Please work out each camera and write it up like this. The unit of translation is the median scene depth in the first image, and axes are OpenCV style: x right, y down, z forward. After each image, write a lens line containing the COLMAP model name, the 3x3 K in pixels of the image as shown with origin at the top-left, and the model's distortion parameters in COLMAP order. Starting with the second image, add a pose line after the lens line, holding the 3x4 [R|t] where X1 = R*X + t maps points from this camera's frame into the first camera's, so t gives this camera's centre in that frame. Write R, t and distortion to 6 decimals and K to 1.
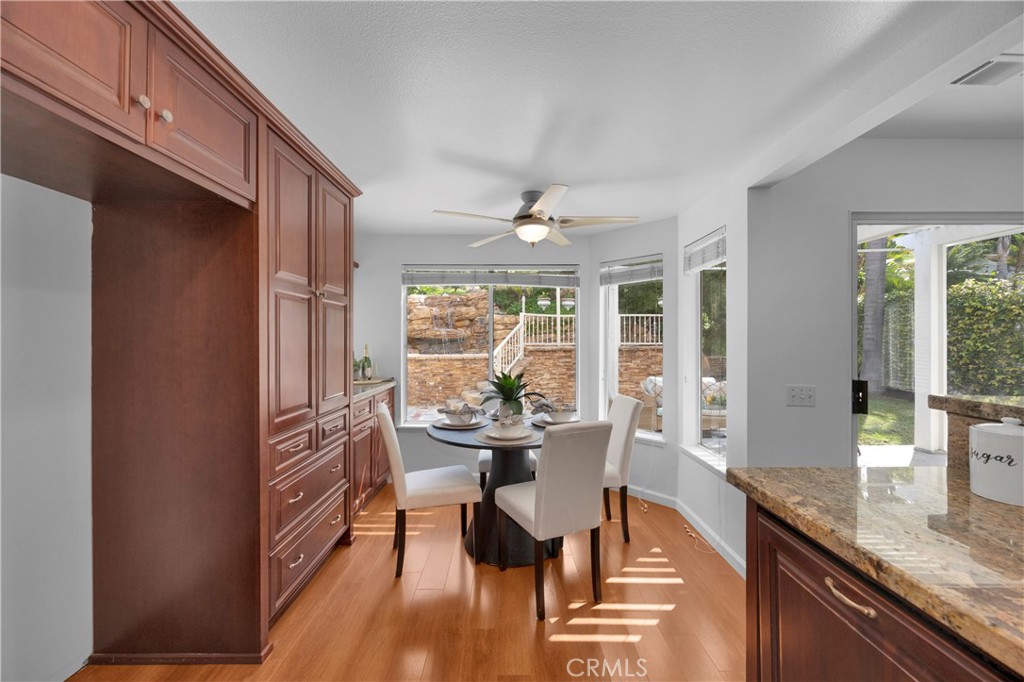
lens RADIAL K [[397.7, 0, 510.7], [0, 397.7, 338.0], [0, 0, 1]] dist [-0.000688, -0.000312]
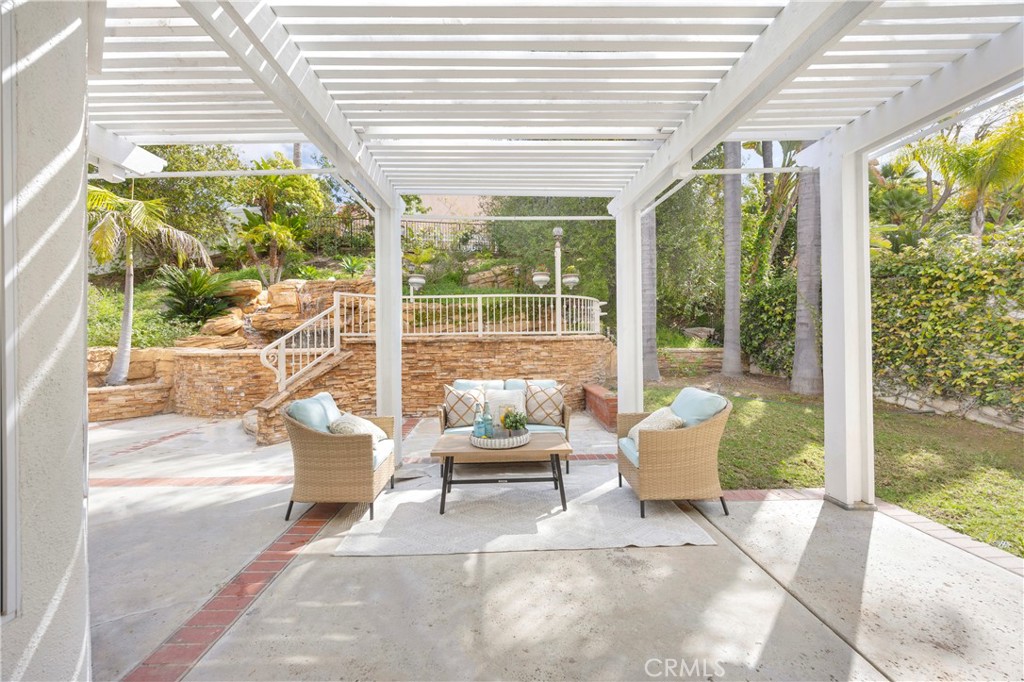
lens RADIAL K [[399.8, 0, 508.9], [0, 399.8, 331.8], [0, 0, 1]] dist [-0.007182, 0.000086]
pose [[0.999813, -0.008368, 0.017434, 0.383818], [0.008464, 0.999950, -0.005410, 0.019620], [-0.017388, 0.005556, 0.999833, 0.293867]]
